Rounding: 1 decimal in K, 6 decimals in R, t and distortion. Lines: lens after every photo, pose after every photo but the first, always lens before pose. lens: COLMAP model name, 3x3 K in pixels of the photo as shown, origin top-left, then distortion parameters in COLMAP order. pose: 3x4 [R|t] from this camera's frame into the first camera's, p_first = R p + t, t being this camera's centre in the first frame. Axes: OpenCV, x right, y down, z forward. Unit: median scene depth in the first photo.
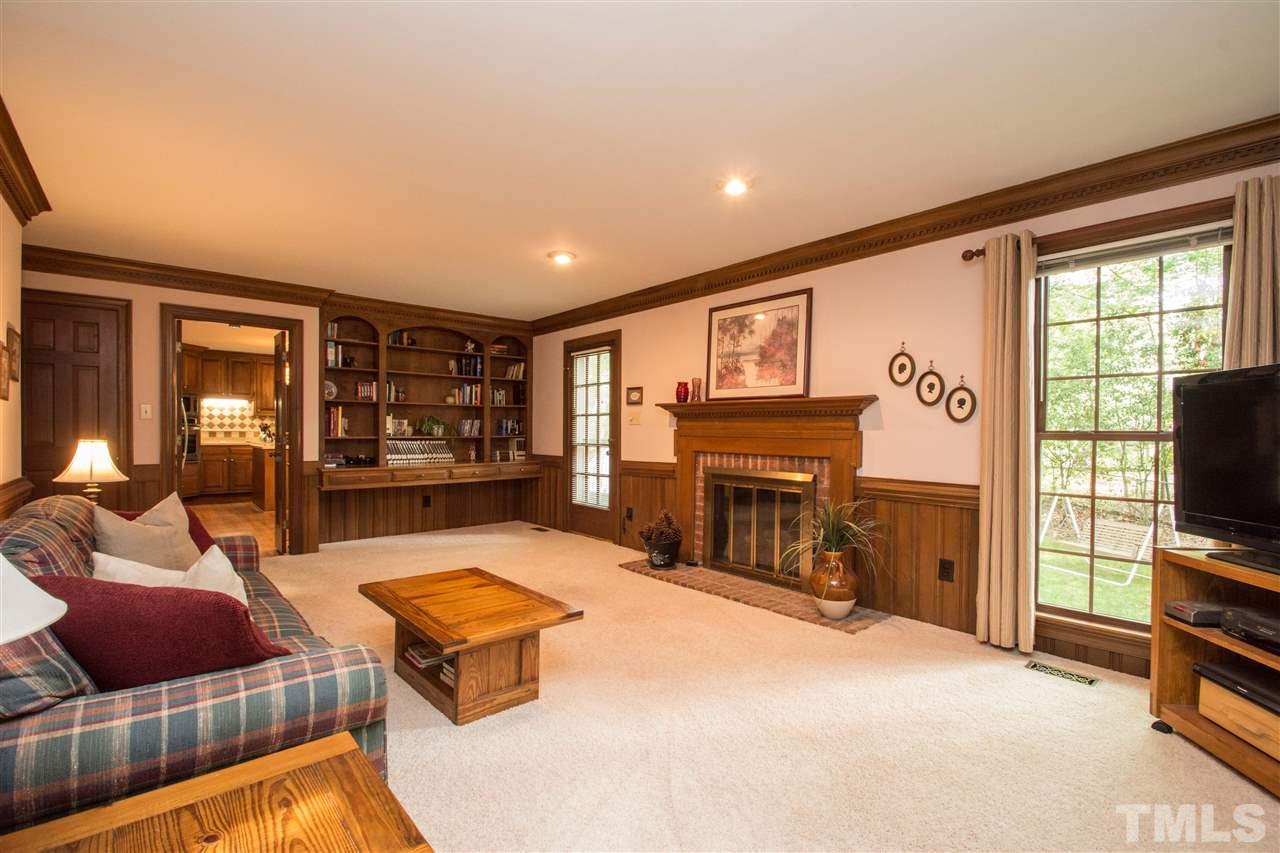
lens RADIAL K [[572.4, 0, 642.4], [0, 572.4, 437.1], [0, 0, 1]] dist [-0.001733, 0.000370]
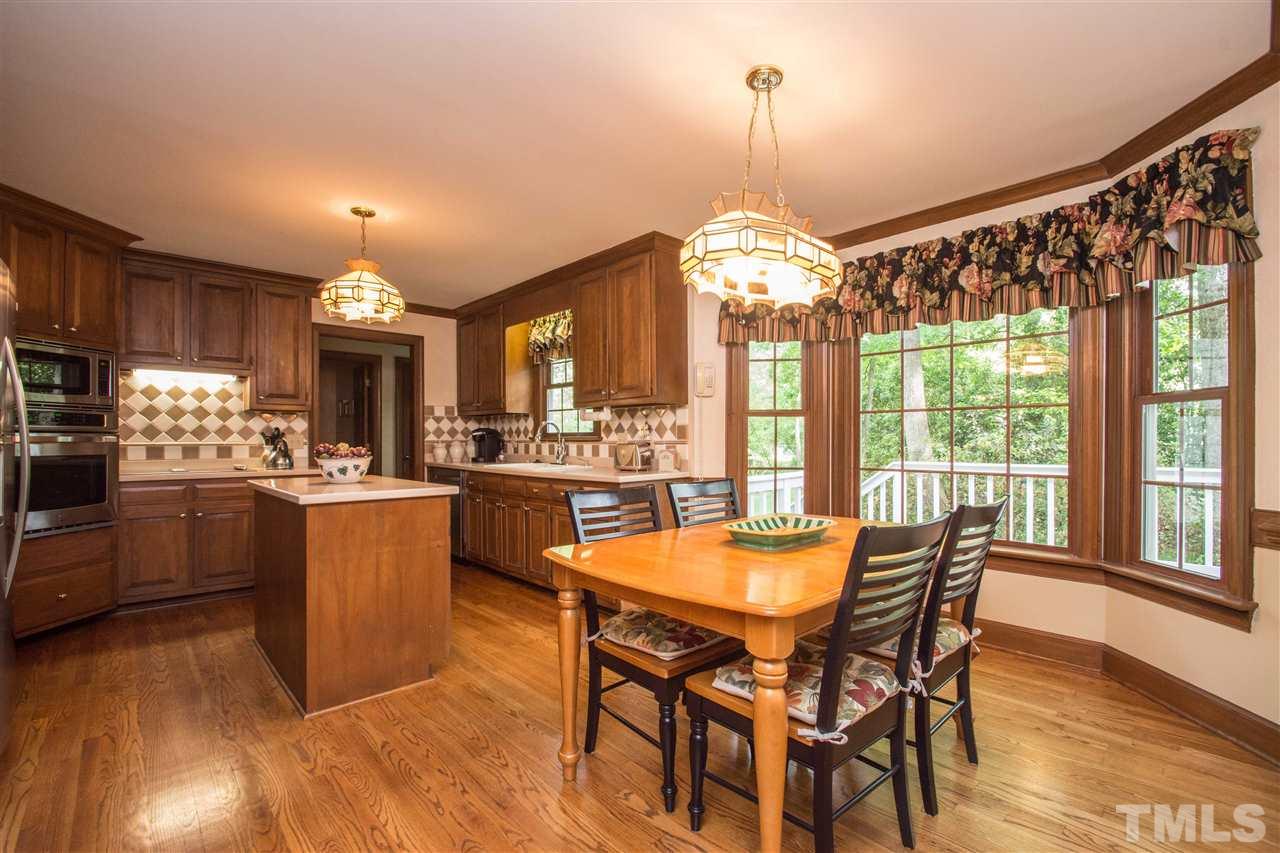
lens RADIAL K [[572.4, 0, 642.3], [0, 572.4, 433.4], [0, 0, 1]] dist [-0.001733, 0.000370]
pose [[0.999482, -0.008675, 0.030982, -0.391285], [0.009063, 0.999882, -0.012385, -0.010751], [-0.030871, 0.012659, 0.999443, 0.549592]]
